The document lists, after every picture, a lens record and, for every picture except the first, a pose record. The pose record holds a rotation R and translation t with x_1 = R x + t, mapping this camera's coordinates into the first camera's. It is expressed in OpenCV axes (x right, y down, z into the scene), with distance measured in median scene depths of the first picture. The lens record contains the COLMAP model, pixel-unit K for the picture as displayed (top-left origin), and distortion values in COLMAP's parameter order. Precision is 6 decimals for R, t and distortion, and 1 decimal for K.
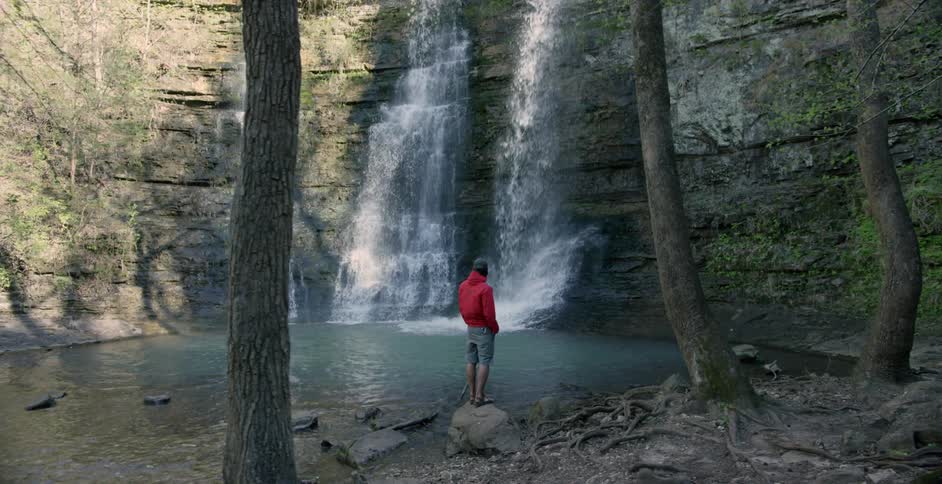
lens RADIAL K [[620.0, 0, 471.0], [0, 620.0, 242.0], [0, 0, 1]] dist [-0.070439, 0.071793]
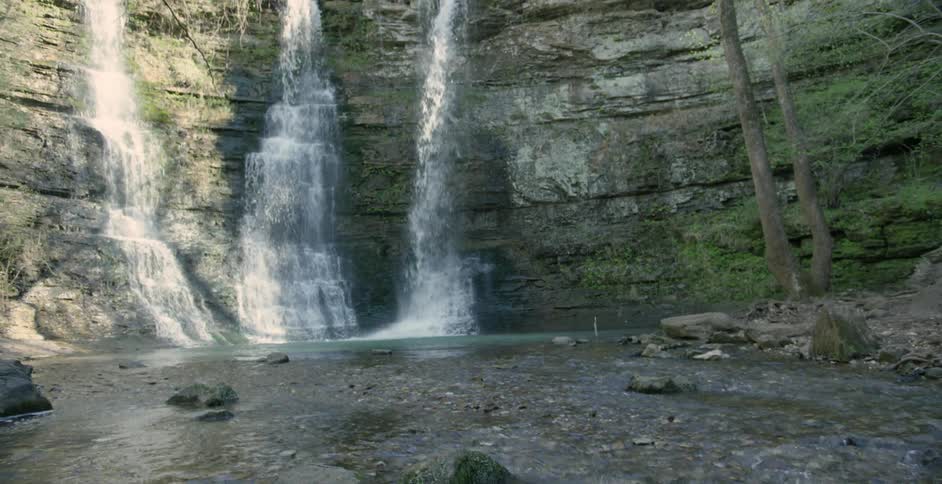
lens RADIAL K [[620.0, 0, 471.0], [0, 620.0, 242.0], [0, 0, 1]] dist [-0.070439, 0.071793]
pose [[0.852822, 0.049129, 0.519886, -0.460048], [0.016574, 0.992517, -0.120980, 0.098231], [-0.521939, 0.111791, 0.845625, -0.005428]]
